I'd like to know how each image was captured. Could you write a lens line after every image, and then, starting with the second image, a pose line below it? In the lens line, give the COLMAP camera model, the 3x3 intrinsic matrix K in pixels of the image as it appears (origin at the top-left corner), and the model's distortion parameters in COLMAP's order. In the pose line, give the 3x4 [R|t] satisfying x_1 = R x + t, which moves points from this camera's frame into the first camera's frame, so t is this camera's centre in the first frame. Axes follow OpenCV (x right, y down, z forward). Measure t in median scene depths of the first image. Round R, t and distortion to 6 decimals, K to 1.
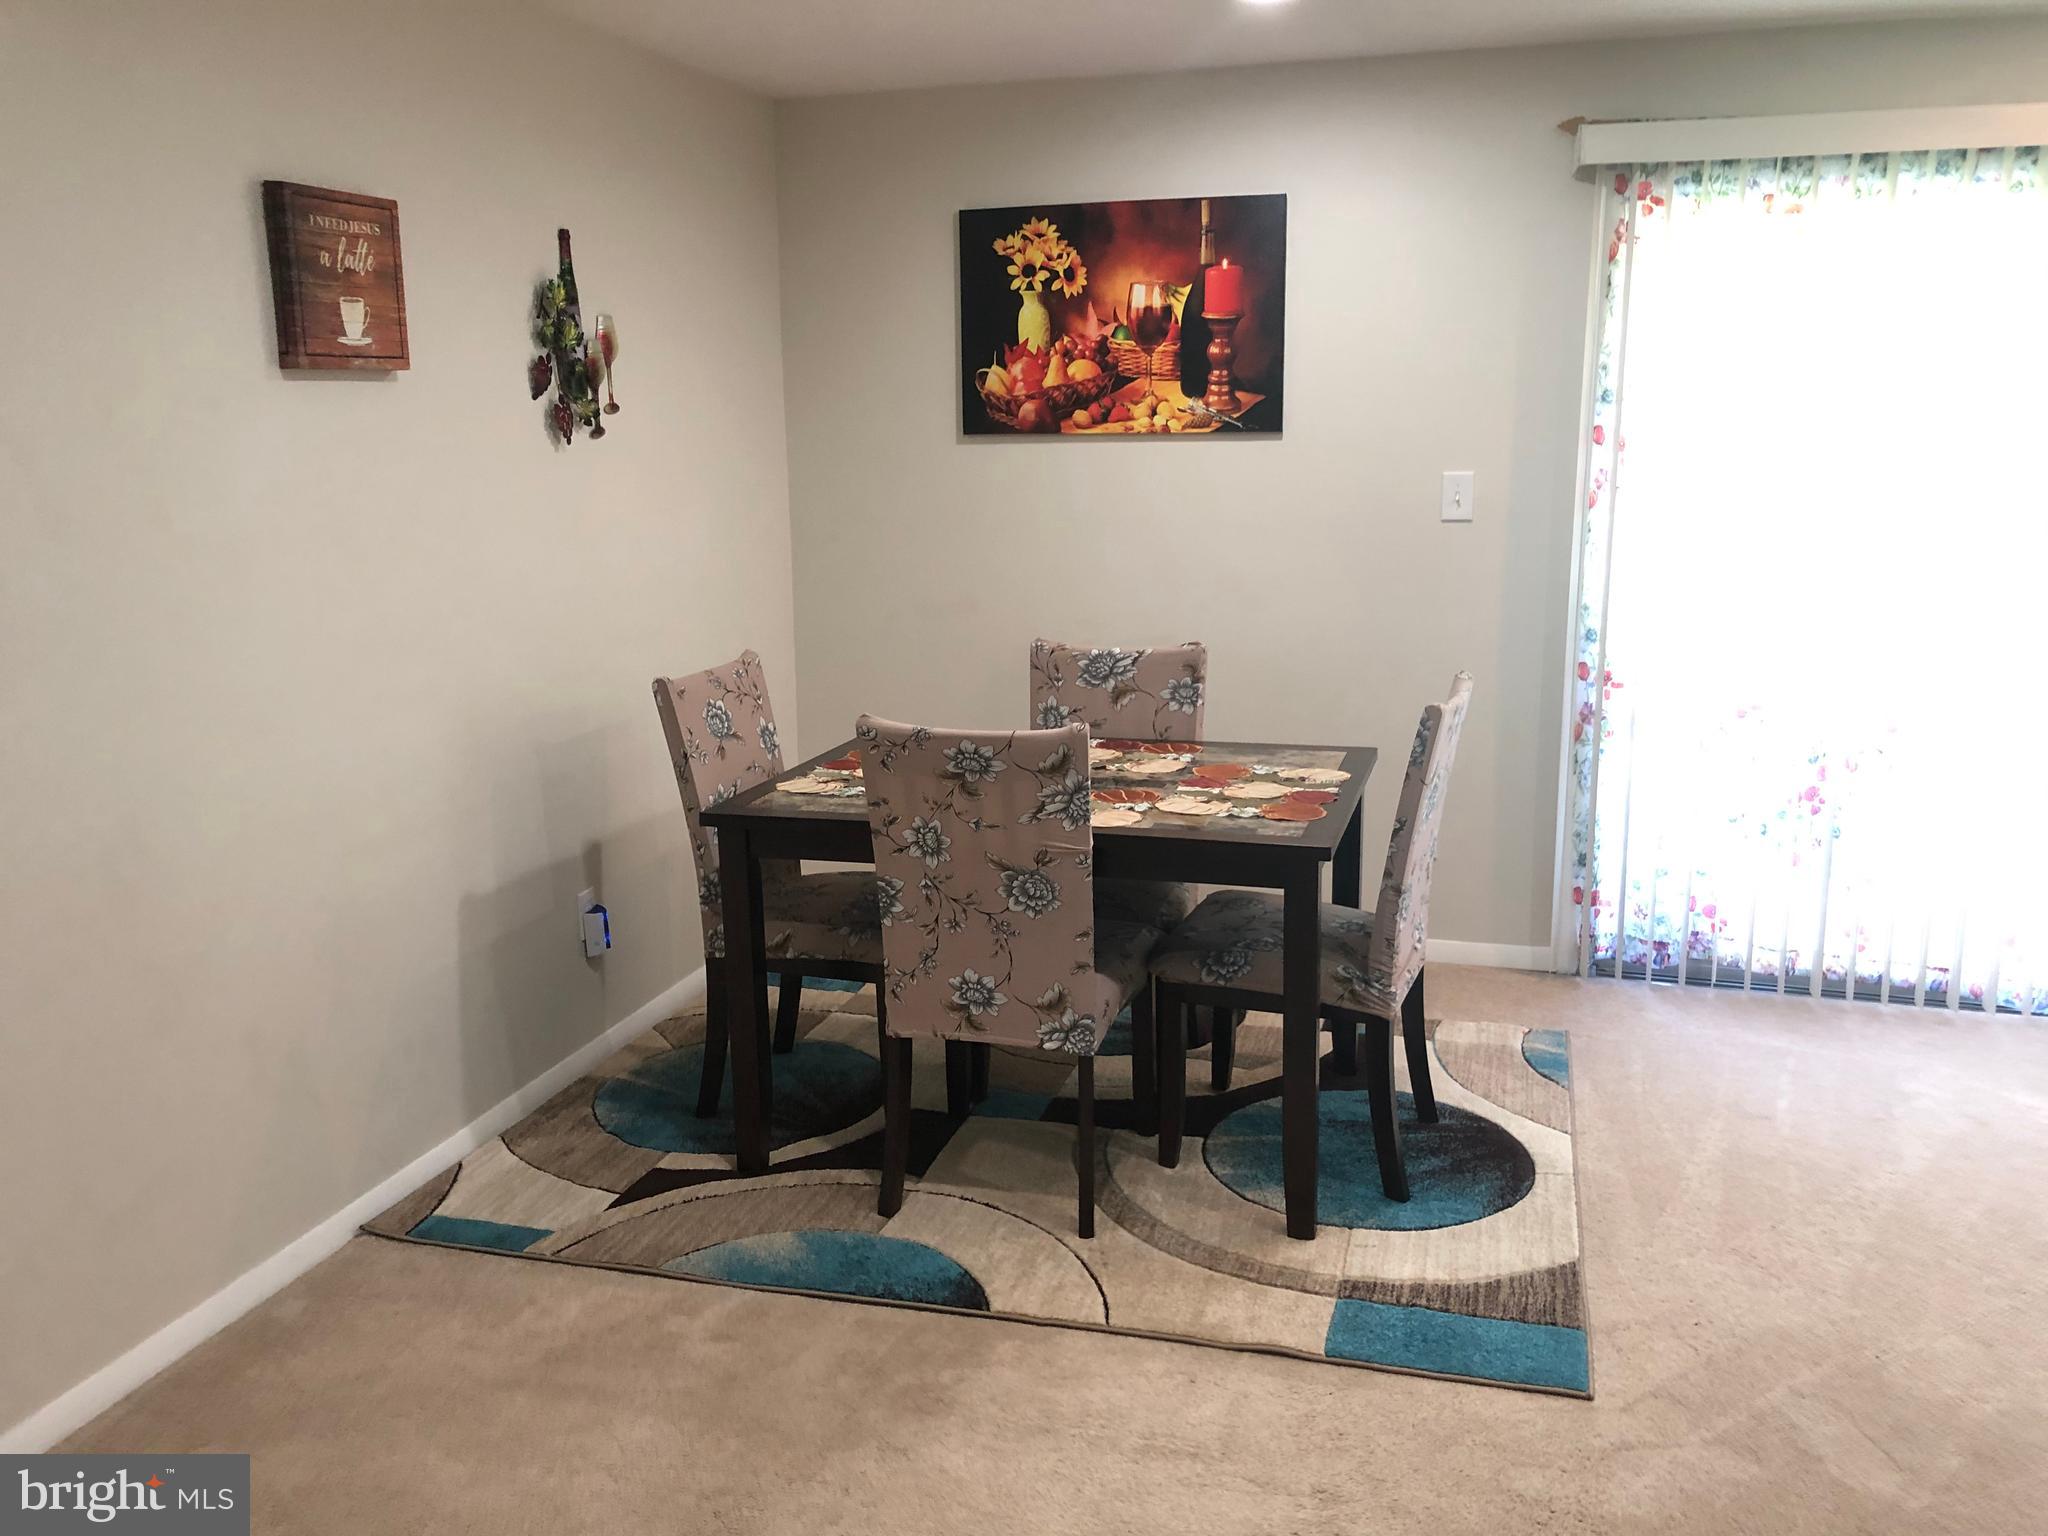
lens RADIAL K [[1692.4, 0, 1032.9], [0, 1692.4, 756.8], [0, 0, 1]] dist [0.052443, -0.033915]
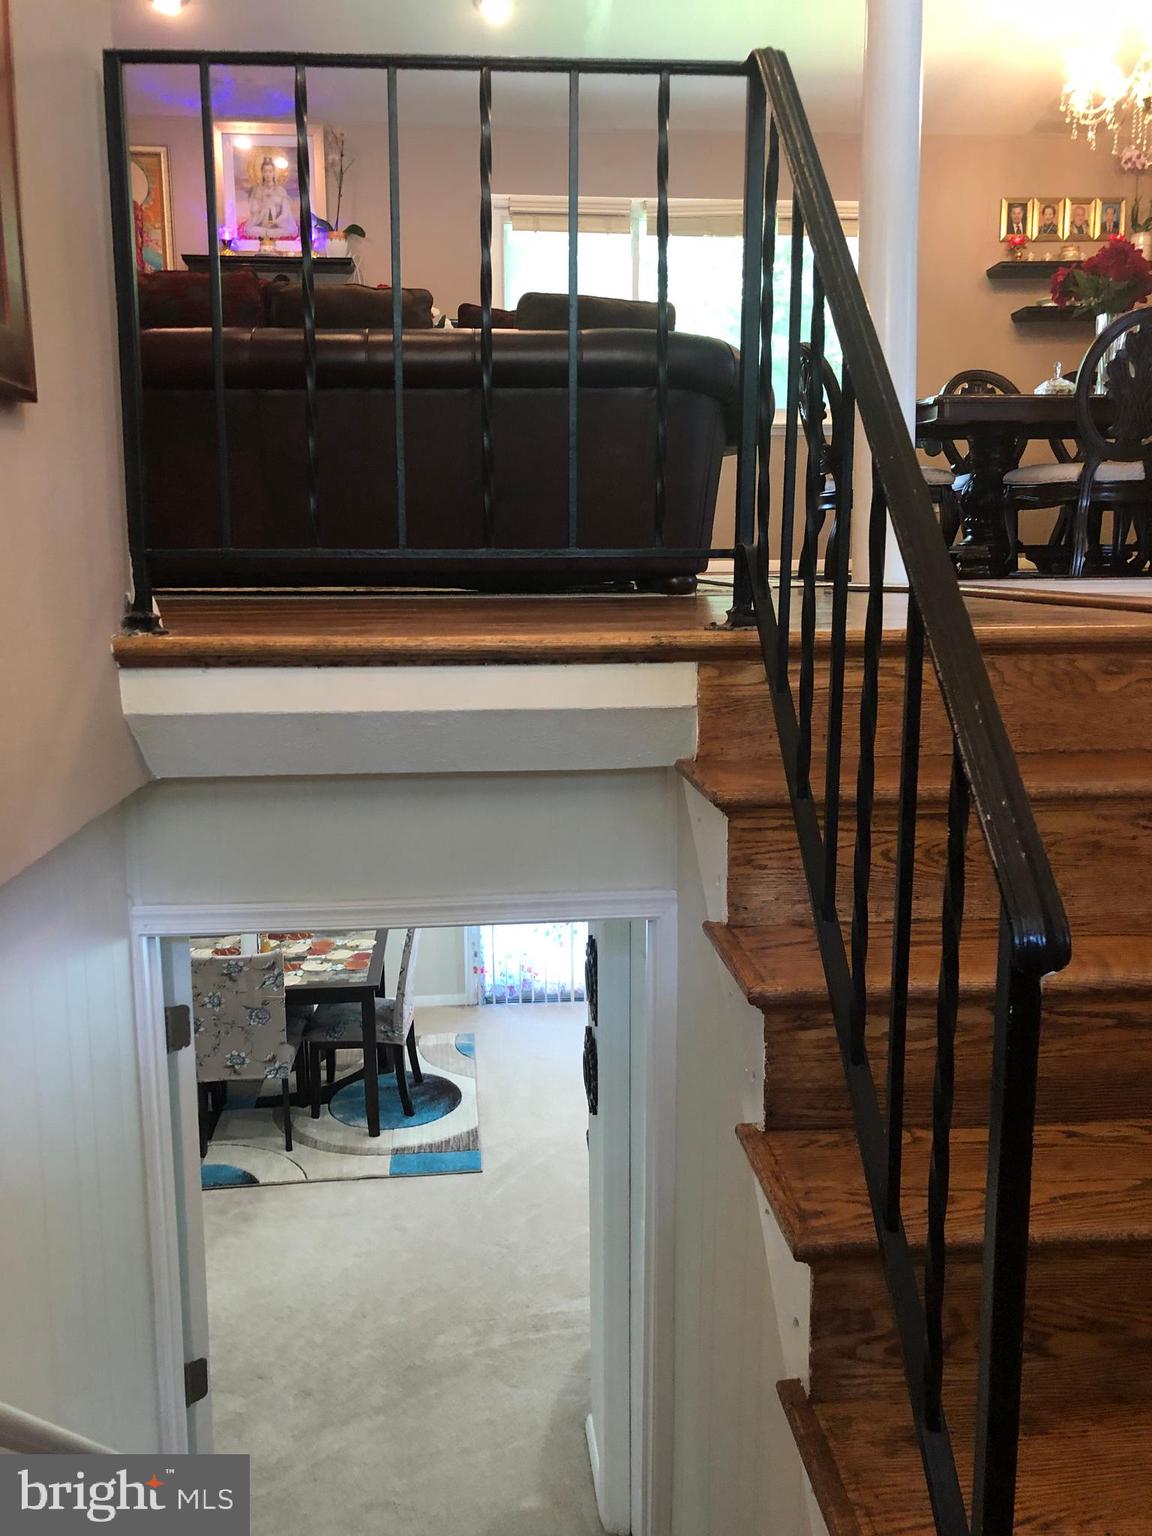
lens RADIAL K [[1269.3, 0, 582.3], [0, 1269.3, 772.7], [0, 0, 1]] dist [0.052443, -0.033915]
pose [[0.926542, -0.060644, 0.371271, -0.225110], [0.069531, 0.997524, -0.010585, -0.214290], [-0.369710, 0.035622, 0.928464, -0.889982]]
